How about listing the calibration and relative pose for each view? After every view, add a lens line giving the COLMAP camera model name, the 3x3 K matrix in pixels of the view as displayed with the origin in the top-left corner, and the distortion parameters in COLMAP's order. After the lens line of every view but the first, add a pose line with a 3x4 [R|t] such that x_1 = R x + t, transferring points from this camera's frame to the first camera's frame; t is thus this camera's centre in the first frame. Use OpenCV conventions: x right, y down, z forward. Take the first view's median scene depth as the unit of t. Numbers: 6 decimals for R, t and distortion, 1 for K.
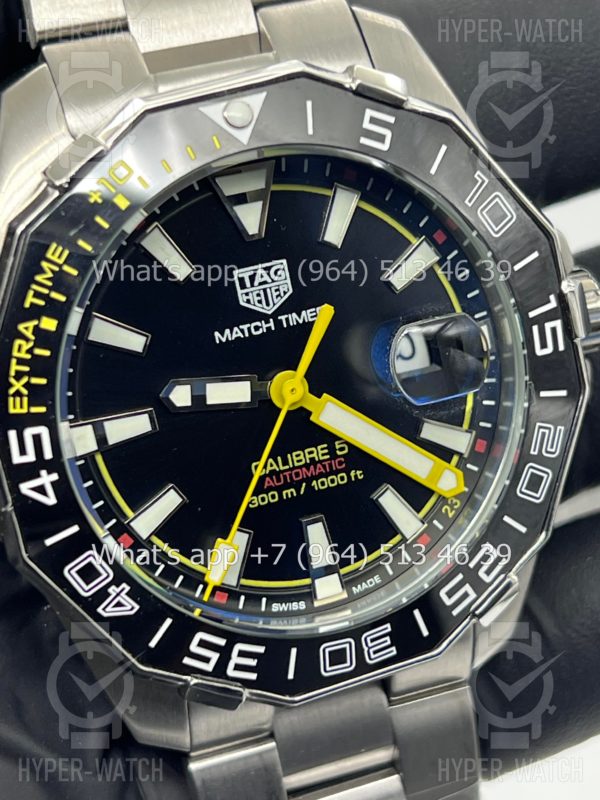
lens RADIAL K [[1809.7, 0, 280.4], [0, 1809.7, 402.3], [0, 0, 1]] dist [0.182844, 0.000000]
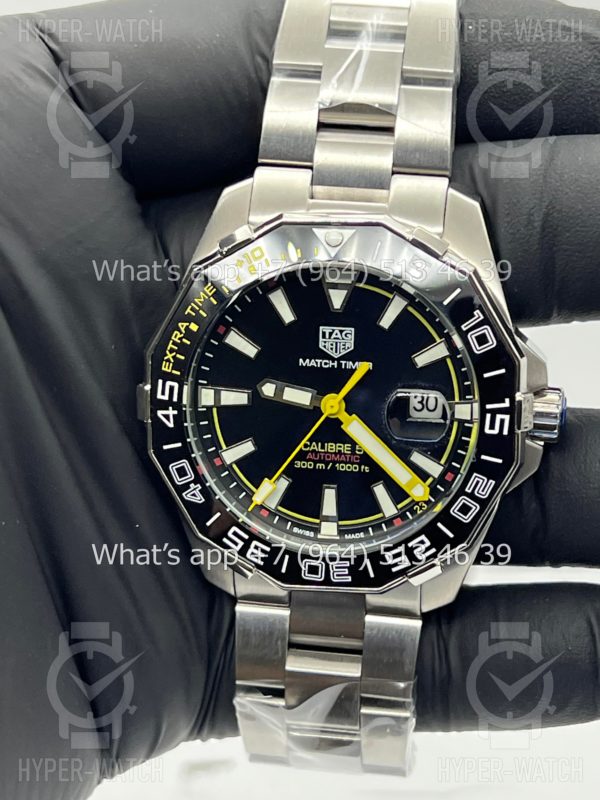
lens RADIAL K [[1809.7, 0, 294.1], [0, 1809.7, 399.7], [0, 0, 1]] dist [0.182844, 0.000000]
pose [[0.876963, 0.298808, -0.376363, 0.589491], [-0.281748, 0.954154, 0.101038, -0.167746], [0.389299, 0.017433, 0.920947, -0.519034]]
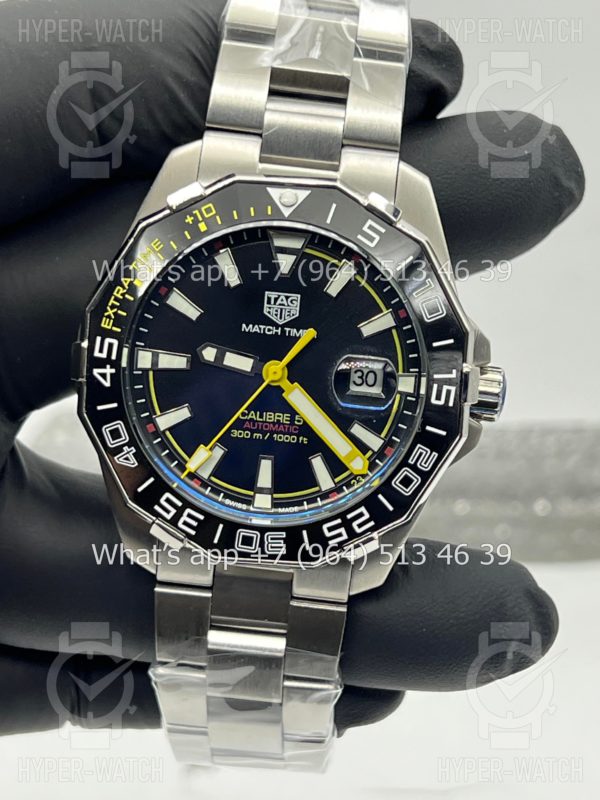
lens RADIAL K [[1809.7, 0, 298.5], [0, 1809.7, 397.0], [0, 0, 1]] dist [0.182844, 0.000000]
pose [[0.909438, 0.309727, -0.277473, 0.475765], [-0.330062, 0.943526, -0.028599, 0.052447], [0.252945, 0.117592, 0.960308, -0.528867]]
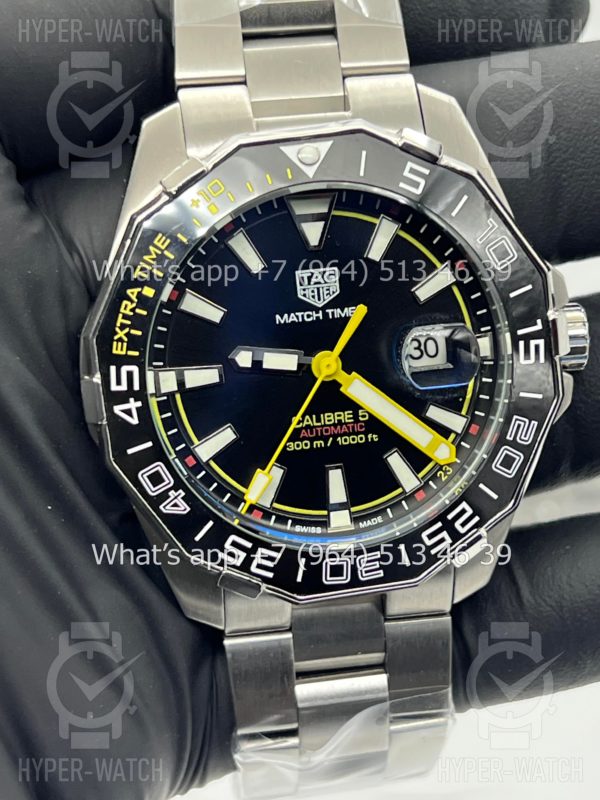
lens RADIAL K [[1809.7, 0, 292.9], [0, 1809.7, 403.3], [0, 0, 1]] dist [0.182844, 0.000000]
pose [[0.982165, 0.128749, -0.137021, 0.166106], [-0.131040, 0.991346, -0.007795, 0.034200], [0.134831, 0.025611, 0.990538, -0.313925]]
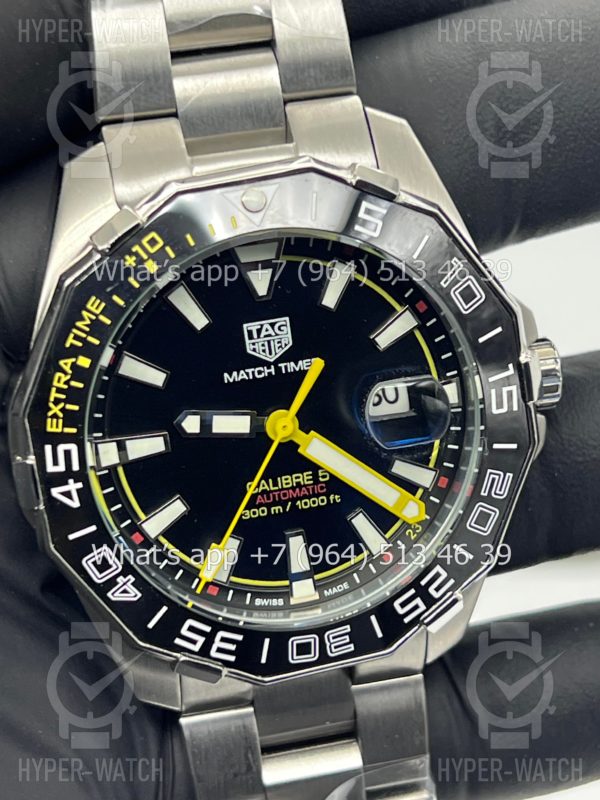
lens RADIAL K [[1809.7, 0, 285.4], [0, 1809.7, 397.0], [0, 0, 1]] dist [0.182844, 0.000000]
pose [[0.993834, 0.087421, -0.068208, 0.087763], [-0.083855, 0.995040, 0.053515, -0.090836], [0.072548, -0.047466, 0.996235, -0.199566]]
